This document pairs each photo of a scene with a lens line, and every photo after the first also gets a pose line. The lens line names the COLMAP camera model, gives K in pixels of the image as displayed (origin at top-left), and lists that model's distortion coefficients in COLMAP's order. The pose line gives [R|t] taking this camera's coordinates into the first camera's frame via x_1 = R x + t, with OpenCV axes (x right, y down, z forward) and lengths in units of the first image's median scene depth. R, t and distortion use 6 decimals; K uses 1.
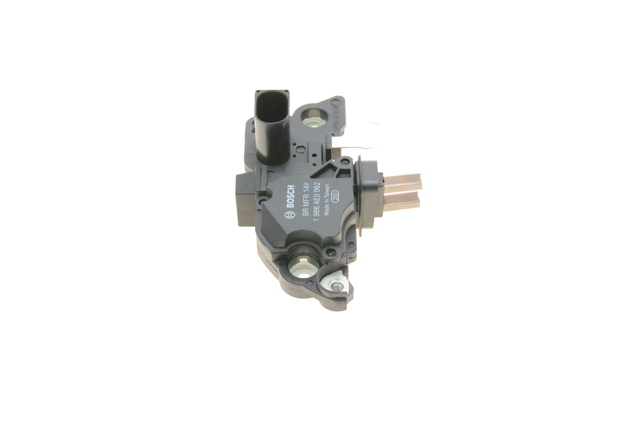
lens RADIAL K [[1249.2, 0, 320.0], [0, 1249.2, 213.0], [0, 0, 1]] dist [-0.214943, -0.056935]
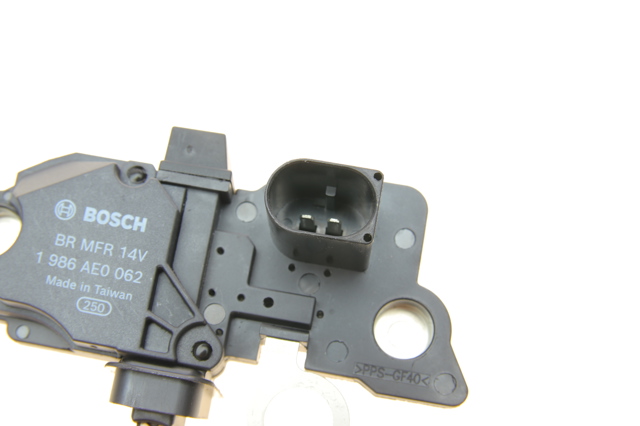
lens RADIAL K [[1249.2, 0, 320.0], [0, 1249.2, 213.0], [0, 0, 1]] dist [-0.214943, -0.056935]
pose [[-0.184118, 0.952736, -0.241651, 0.077733], [-0.704634, 0.043466, 0.708239, -0.417939], [0.685268, 0.300675, 0.663327, 0.726372]]
